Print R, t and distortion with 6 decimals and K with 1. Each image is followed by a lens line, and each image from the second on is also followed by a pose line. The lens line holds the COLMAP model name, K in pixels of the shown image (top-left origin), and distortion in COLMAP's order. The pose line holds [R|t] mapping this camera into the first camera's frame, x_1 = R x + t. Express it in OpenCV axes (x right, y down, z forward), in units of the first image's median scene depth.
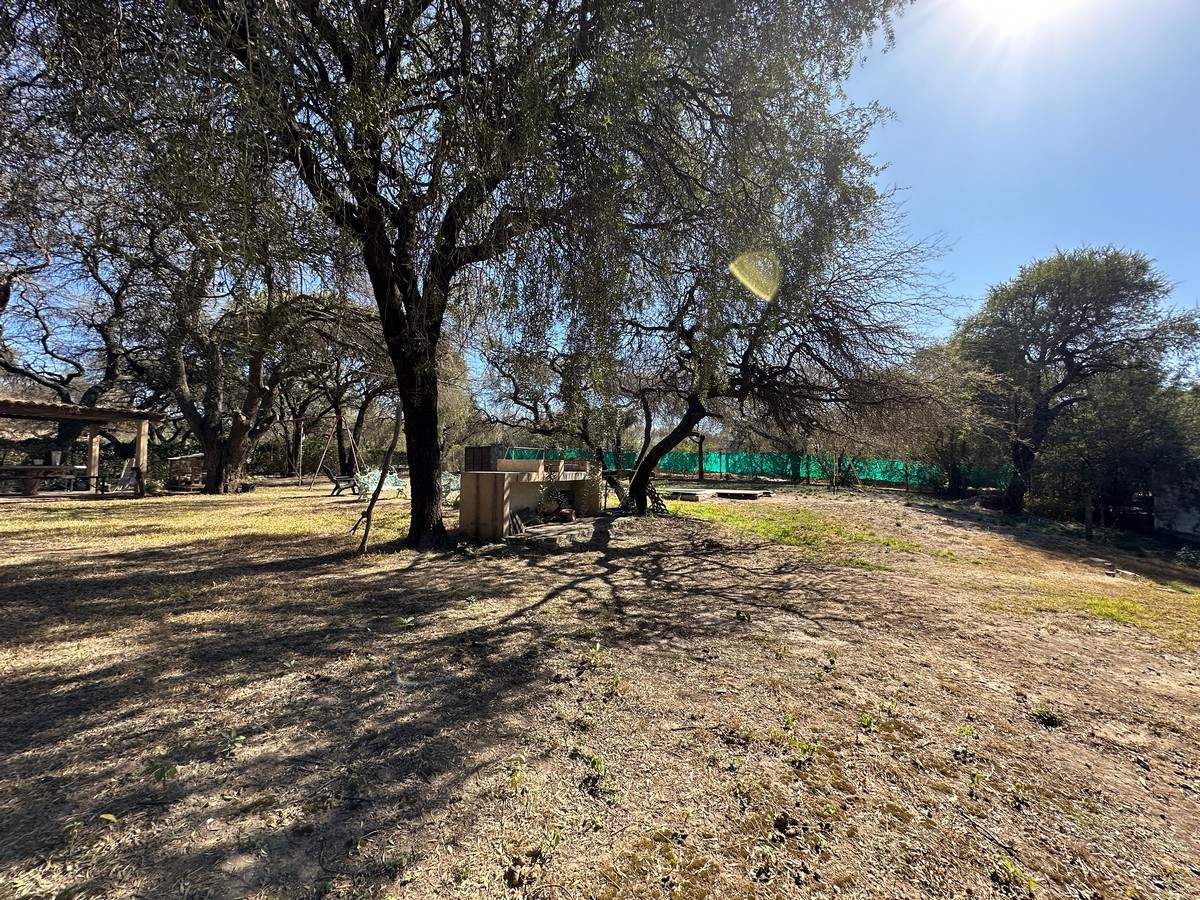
lens RADIAL K [[477.7, 0, 599.8], [0, 477.7, 448.4], [0, 0, 1]] dist [-0.001382, 0.000143]
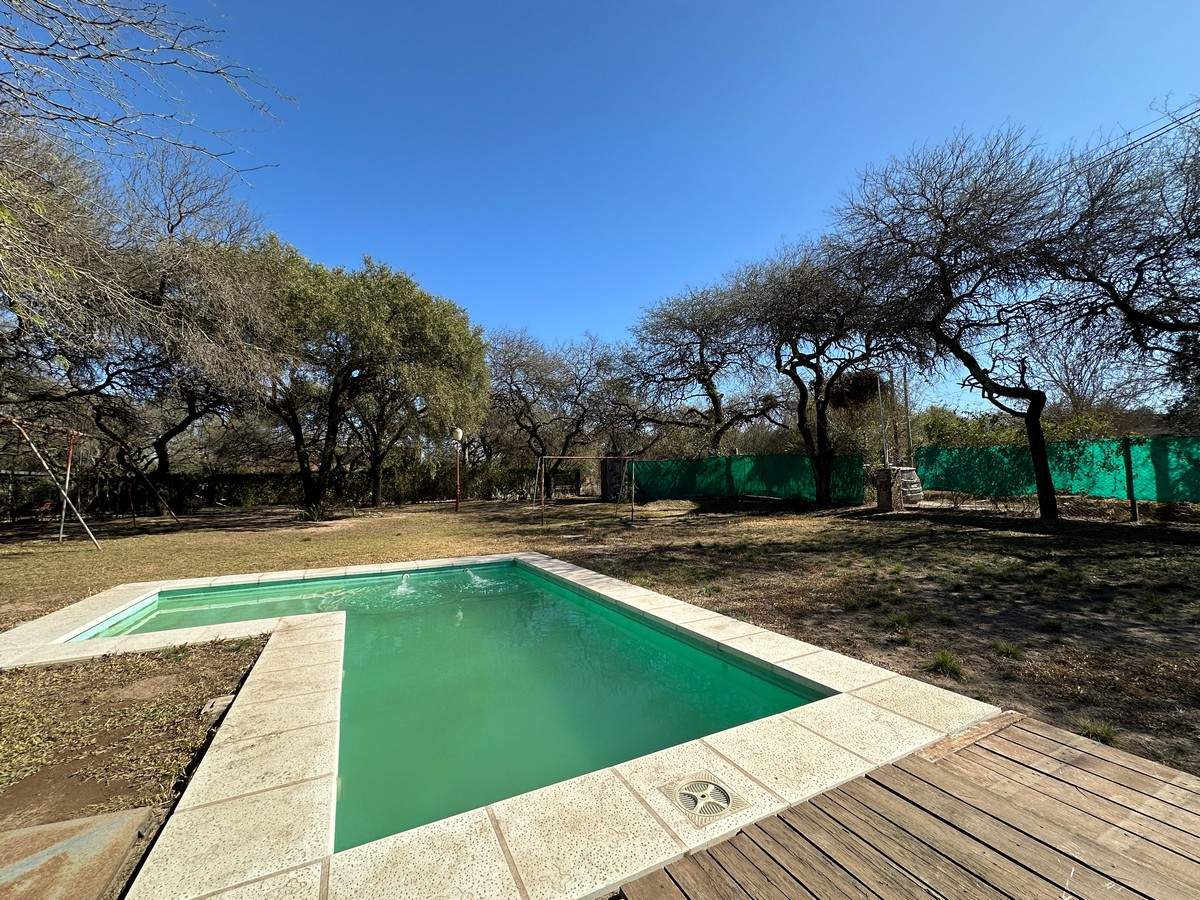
lens RADIAL K [[477.7, 0, 598.4], [0, 477.7, 447.6], [0, 0, 1]] dist [-0.001382, 0.000143]
pose [[0.795844, -0.061469, -0.602373, 1.348914], [0.043182, 0.998062, -0.044796, 0.114760], [0.603960, 0.009639, 0.796956, 4.347076]]
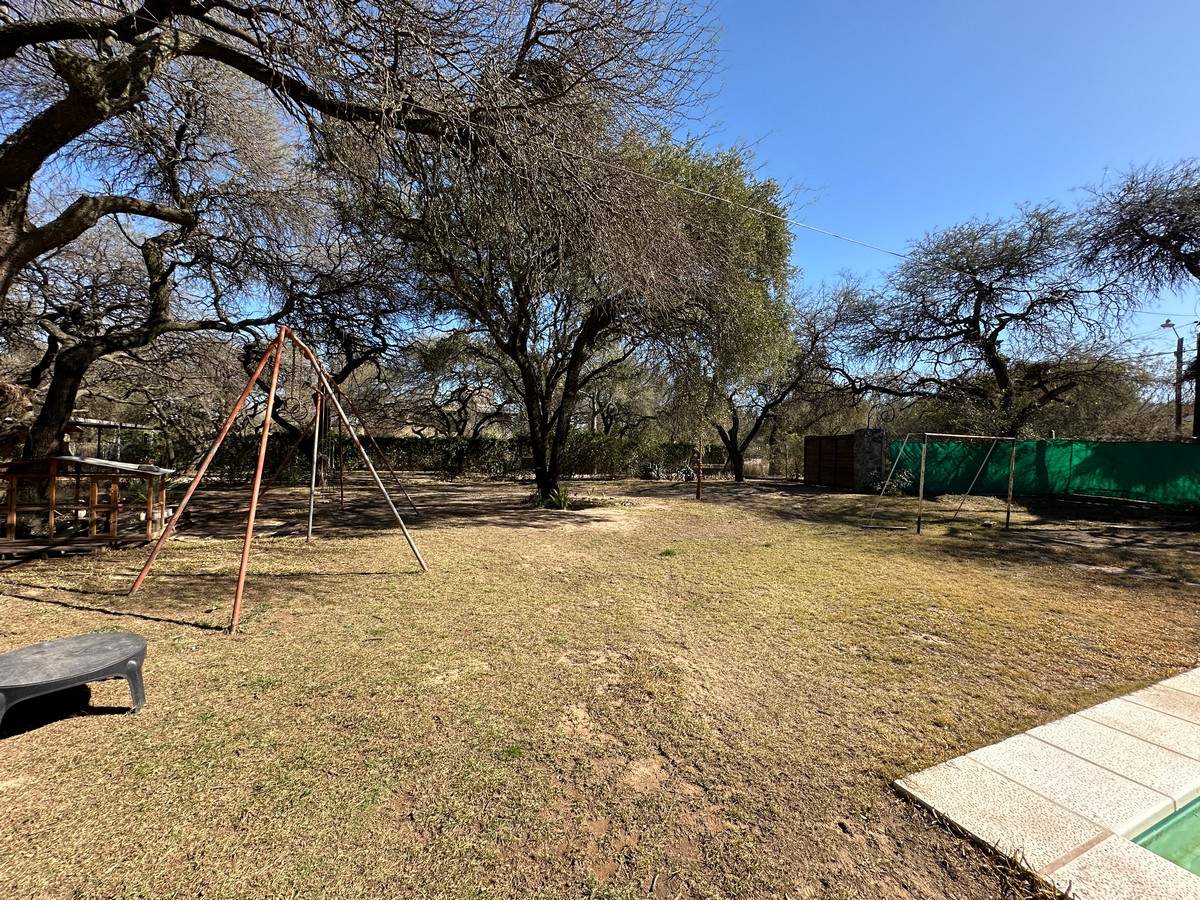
lens RADIAL K [[477.7, 0, 603.7], [0, 477.7, 454.8], [0, 0, 1]] dist [-0.001382, 0.000143]
pose [[0.754998, 0.014128, -0.655575, -0.882596], [0.001511, 0.999728, 0.023286, 0.056035], [0.655725, -0.018571, 0.754771, 4.085330]]
